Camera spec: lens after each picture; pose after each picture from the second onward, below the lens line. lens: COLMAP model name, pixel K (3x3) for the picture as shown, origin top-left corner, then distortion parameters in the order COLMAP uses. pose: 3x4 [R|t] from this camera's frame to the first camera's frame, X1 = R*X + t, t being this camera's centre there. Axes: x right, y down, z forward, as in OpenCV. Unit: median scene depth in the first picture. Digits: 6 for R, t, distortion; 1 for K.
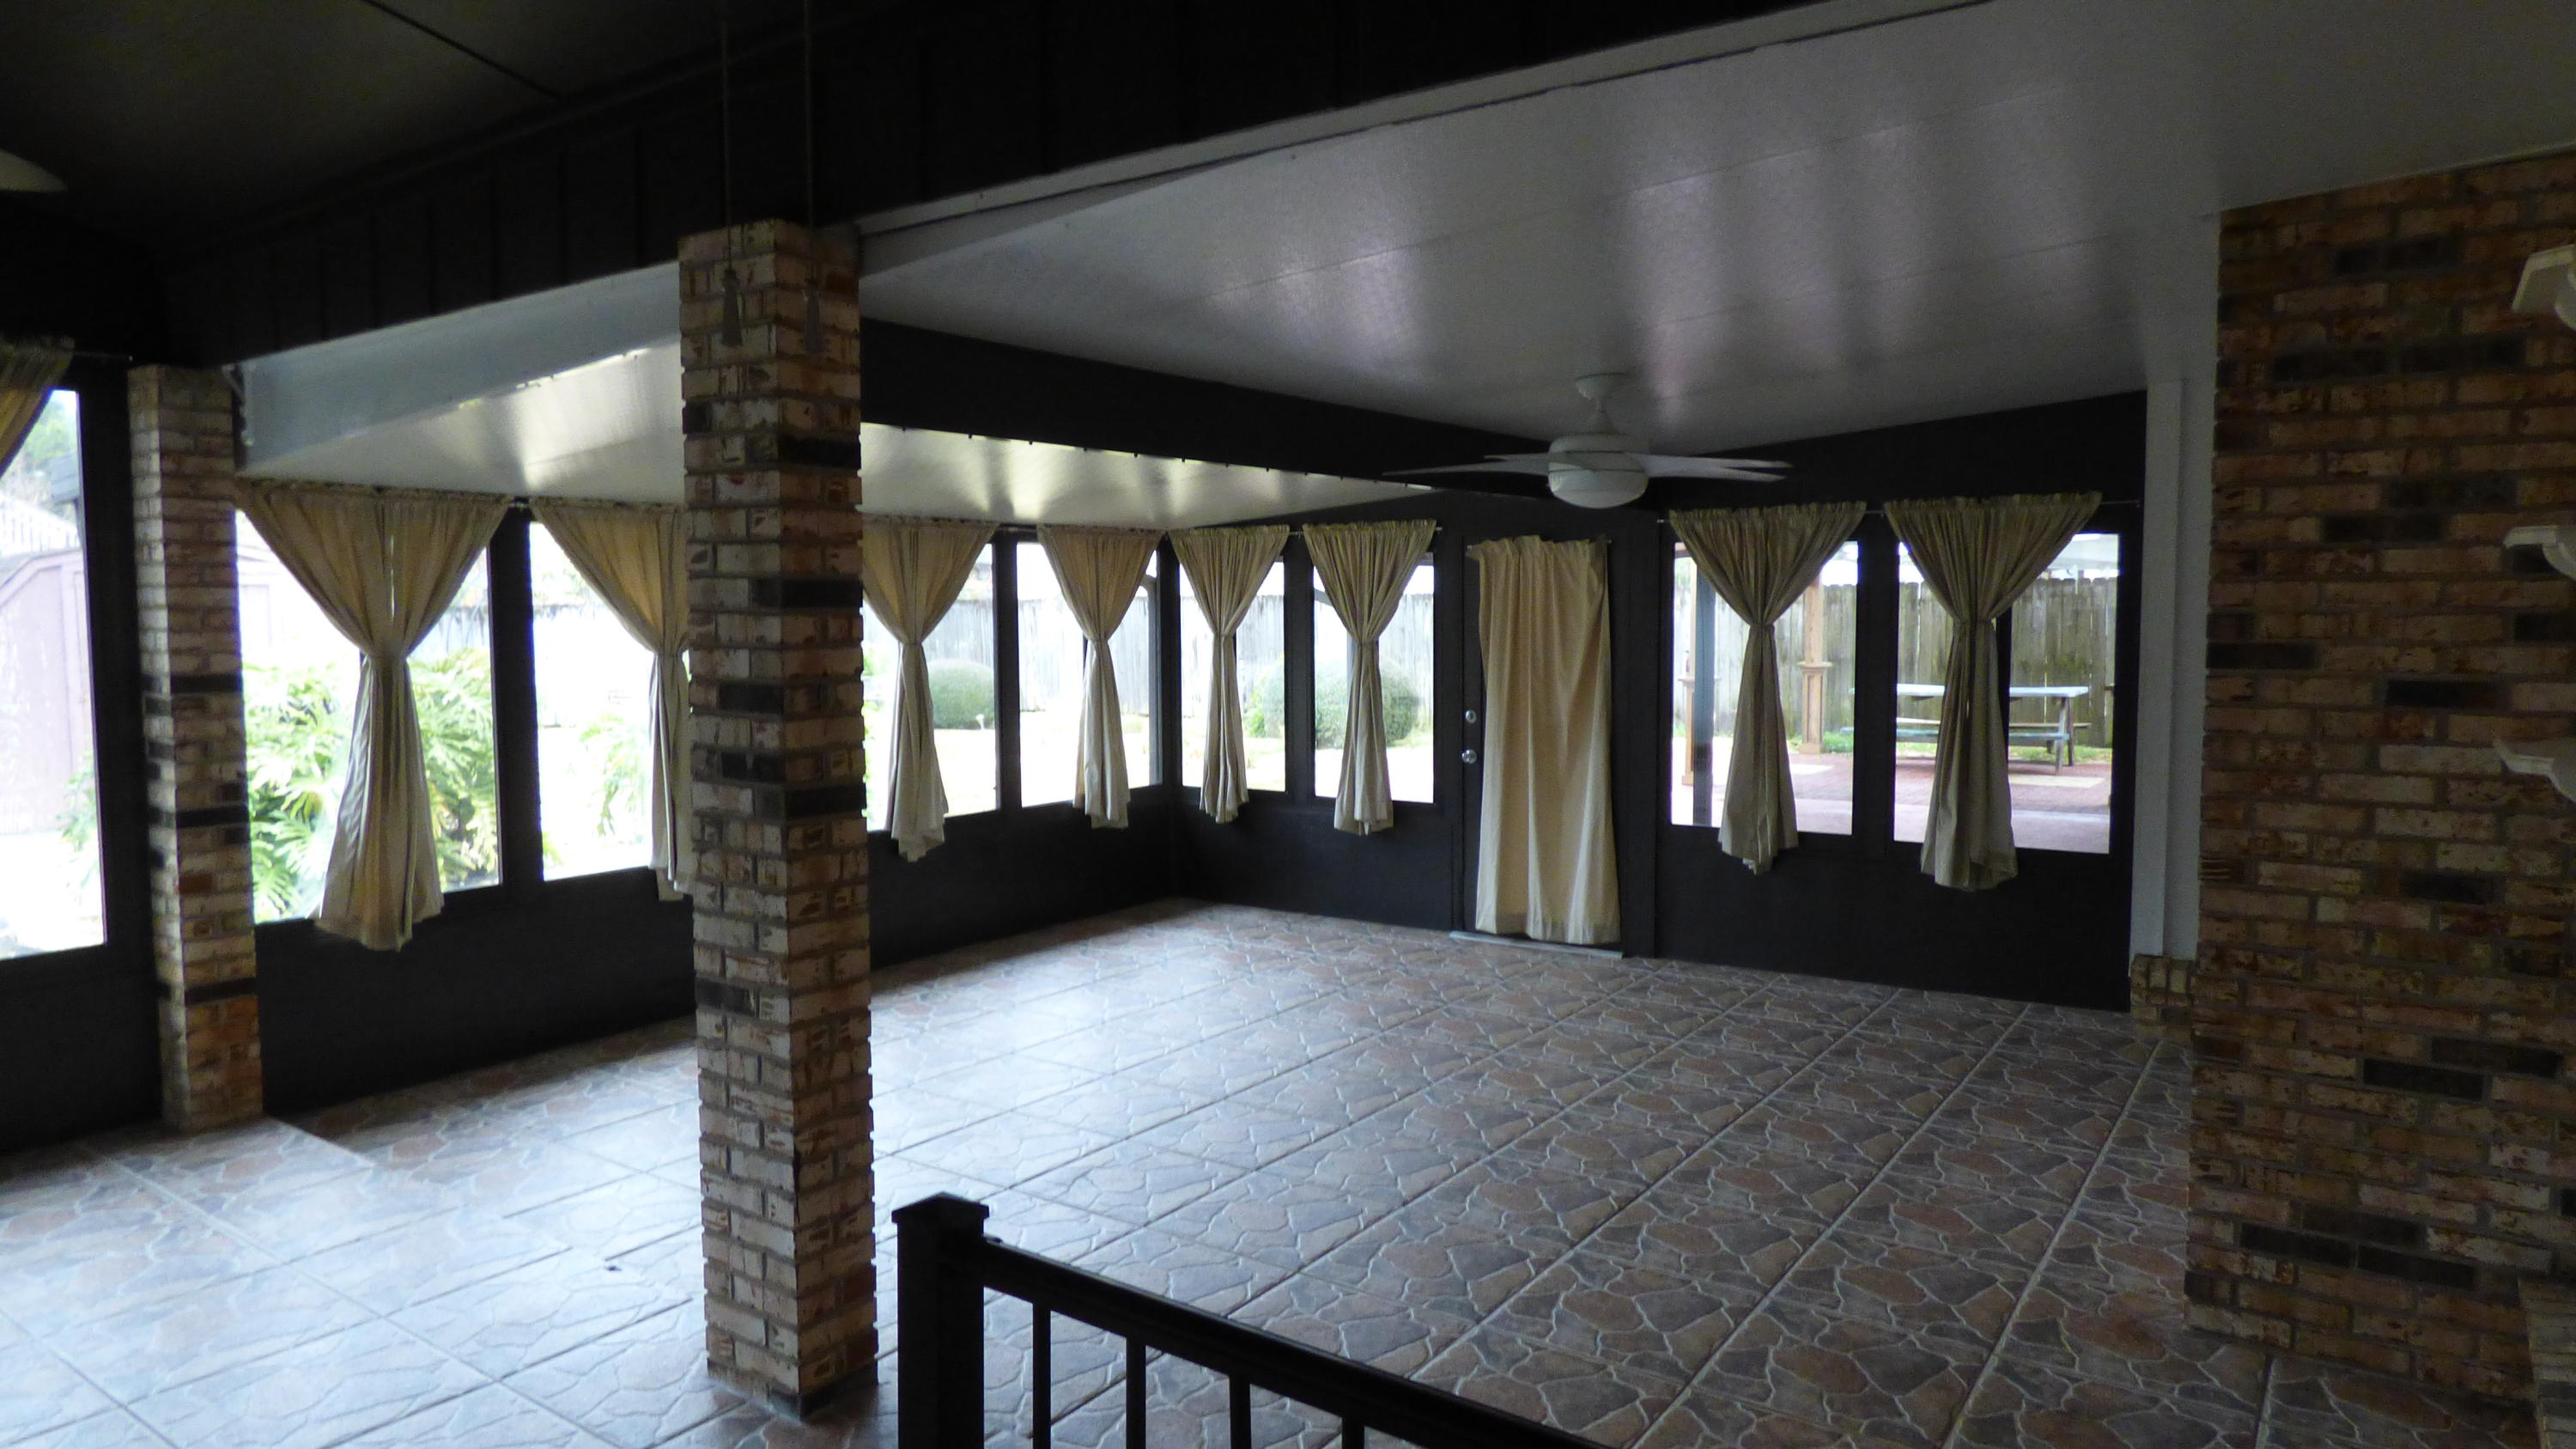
lens RADIAL K [[1575.5, 0, 1288.0], [0, 1575.5, 712.7], [0, 0, 1]] dist [-0.005125, -0.002185]
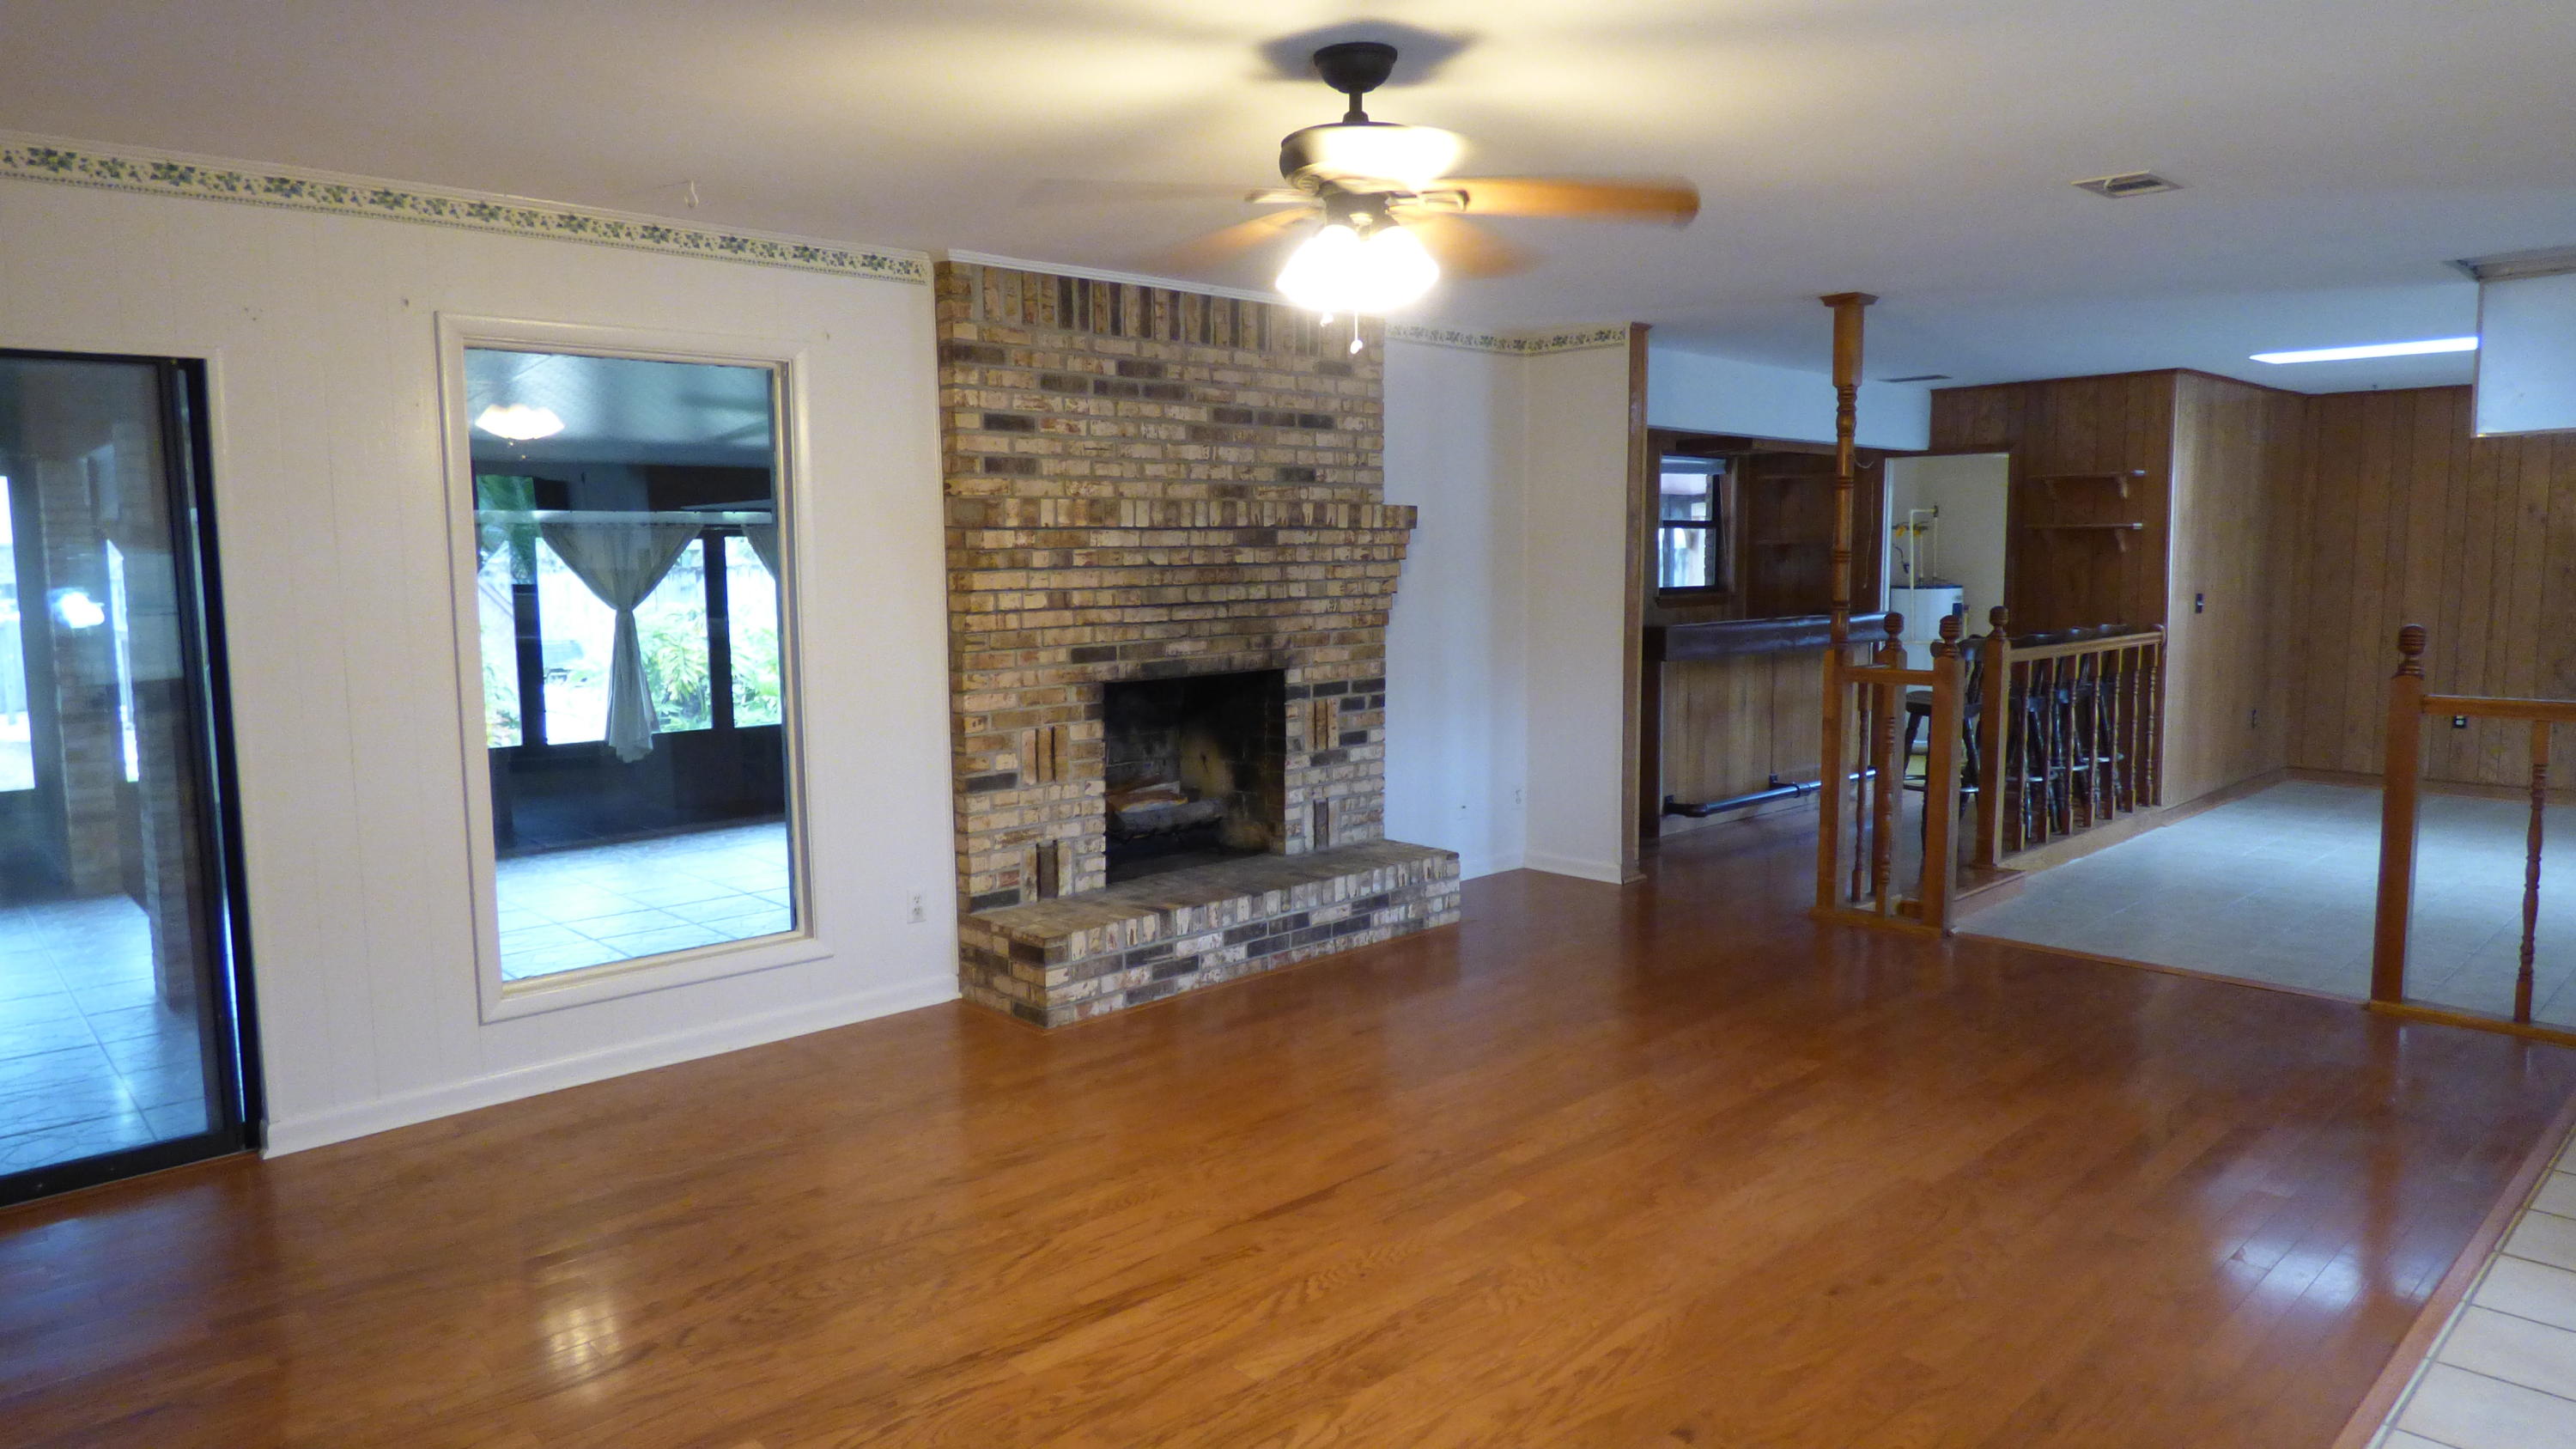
lens RADIAL K [[1575.5, 0, 1278.1], [0, 1575.5, 724.9], [0, 0, 1]] dist [-0.005125, -0.002185]
pose [[0.980859, 0.007907, -0.194559, 0.980833], [-0.000273, 0.999230, 0.039235, 0.005397], [0.194719, -0.038431, 0.980106, -0.464961]]
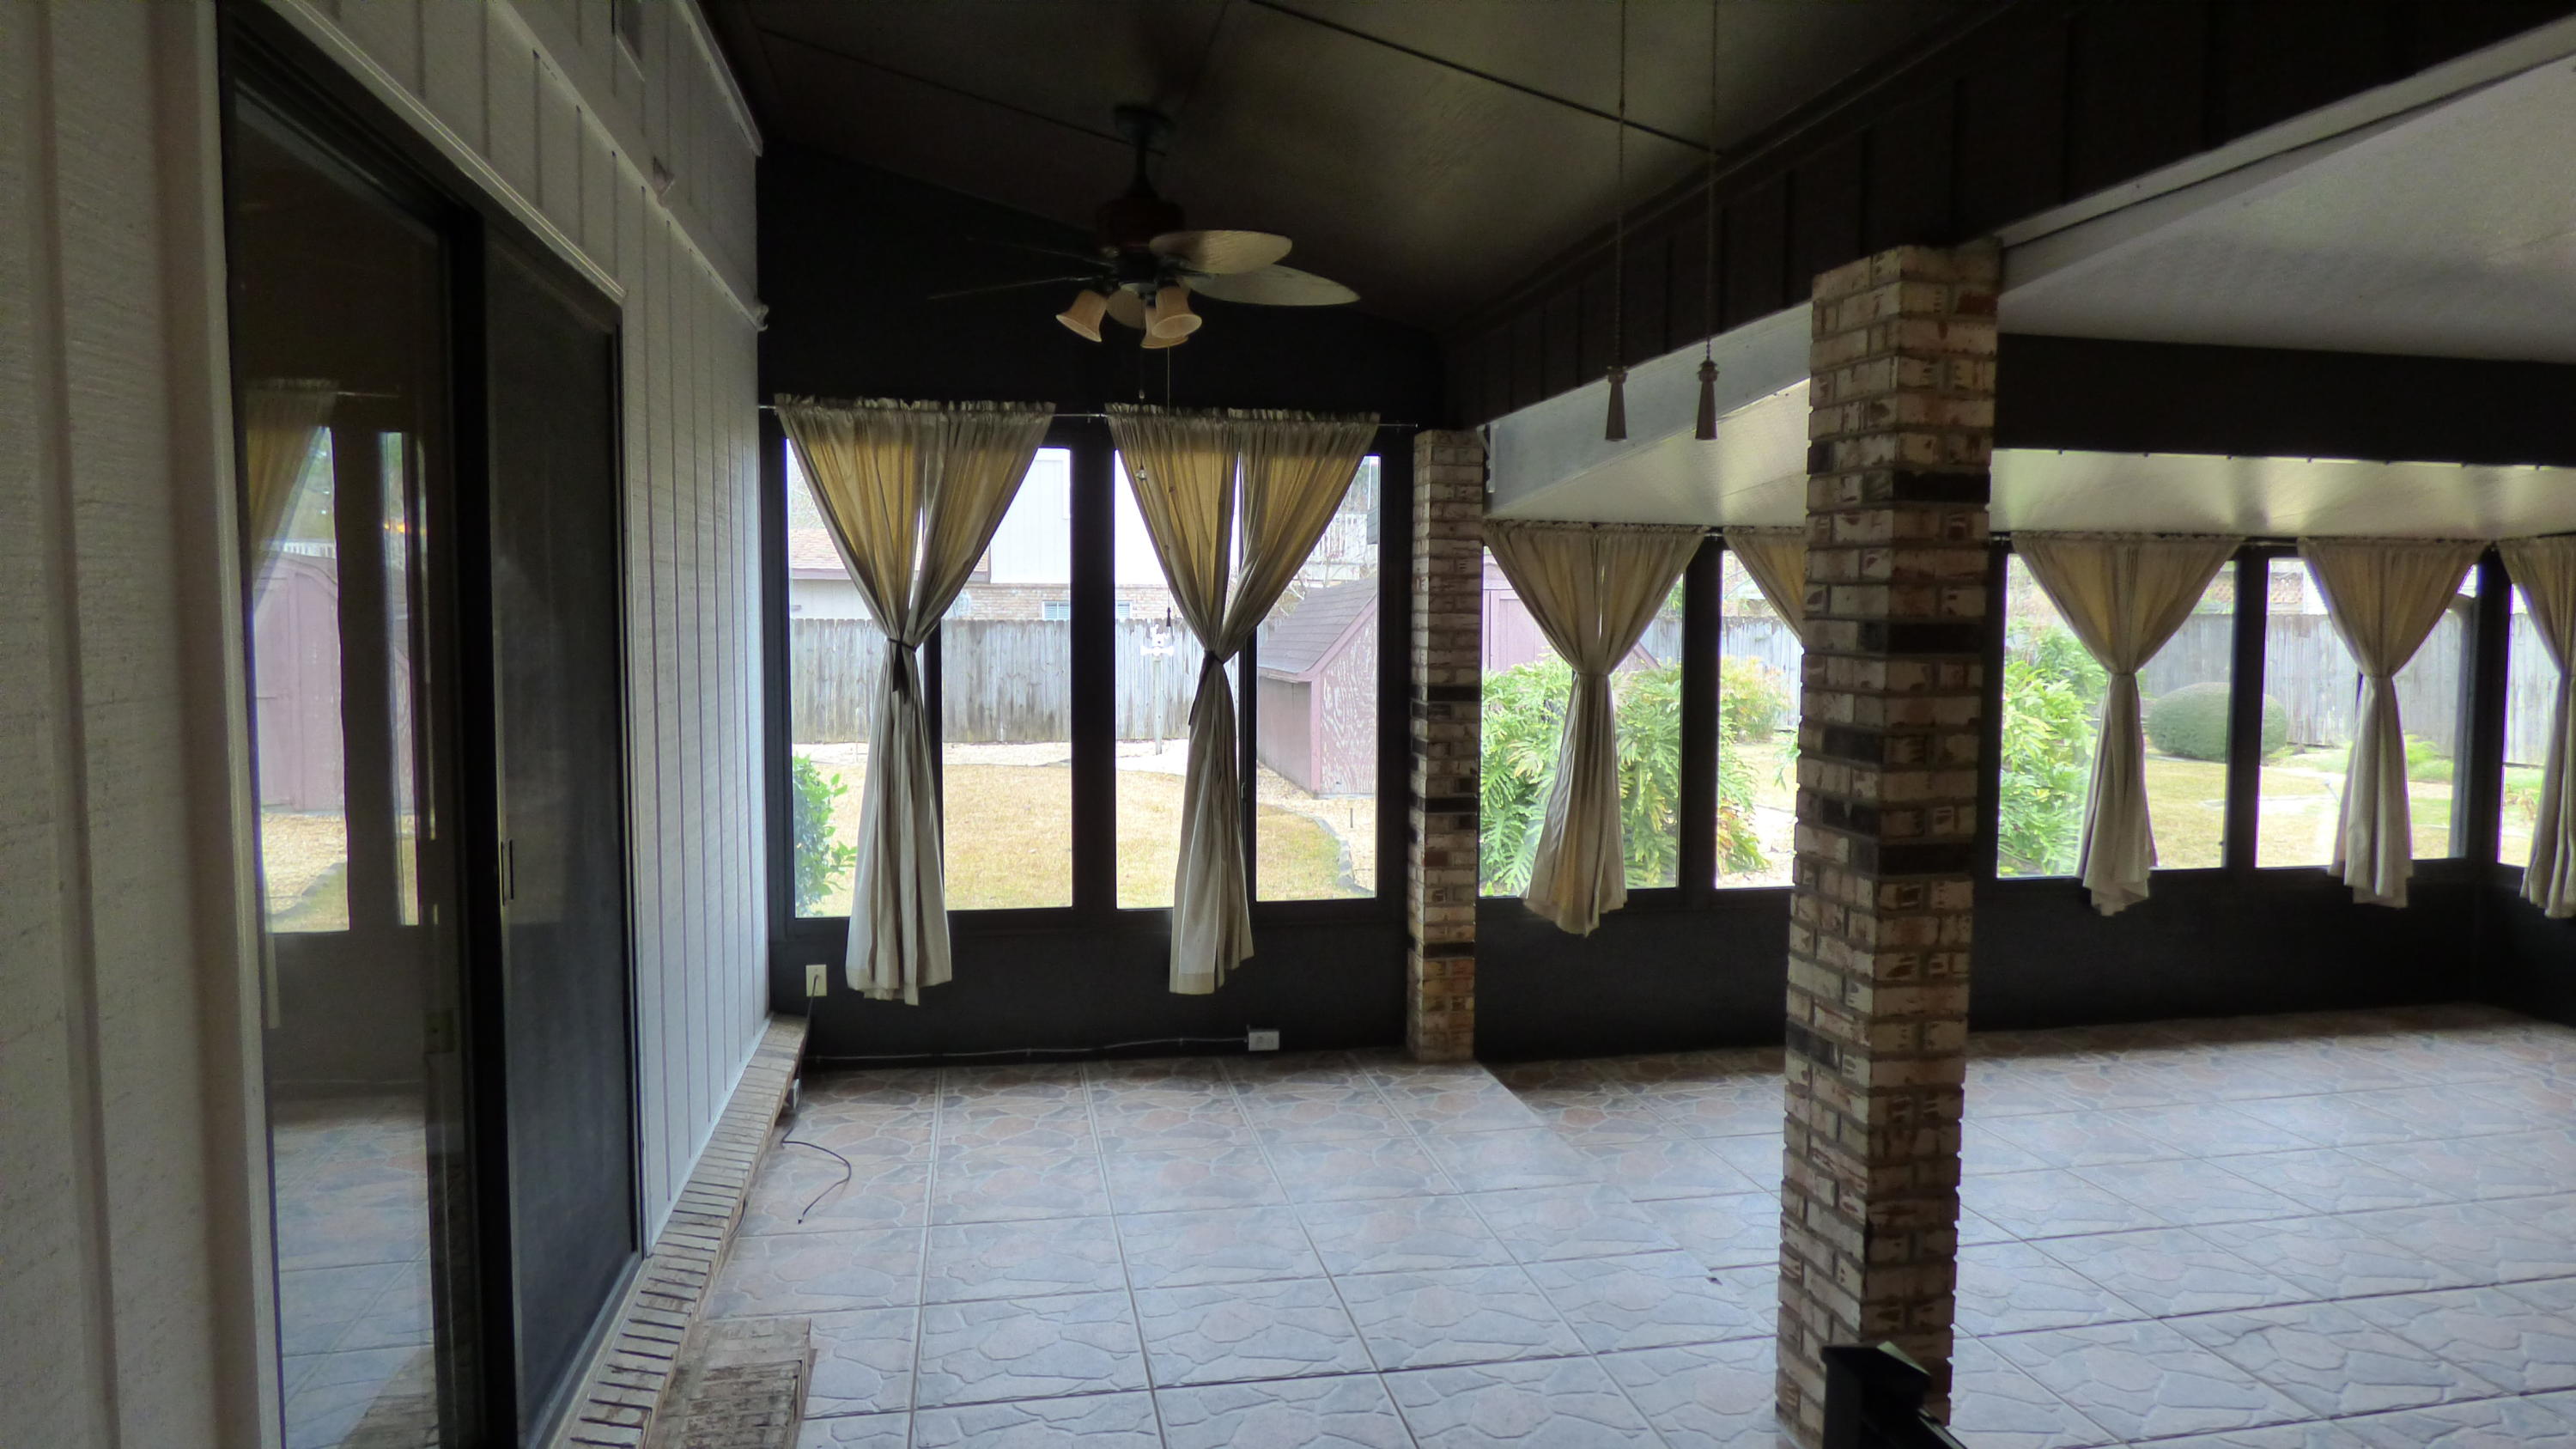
lens RADIAL K [[1575.5, 0, 1296.0], [0, 1575.5, 713.6], [0, 0, 1]] dist [-0.005125, -0.002185]
pose [[0.729668, 0.052154, -0.681810, 0.046557], [-0.054389, 0.998355, 0.018161, -0.018485], [0.681635, 0.023832, 0.731304, 0.038676]]
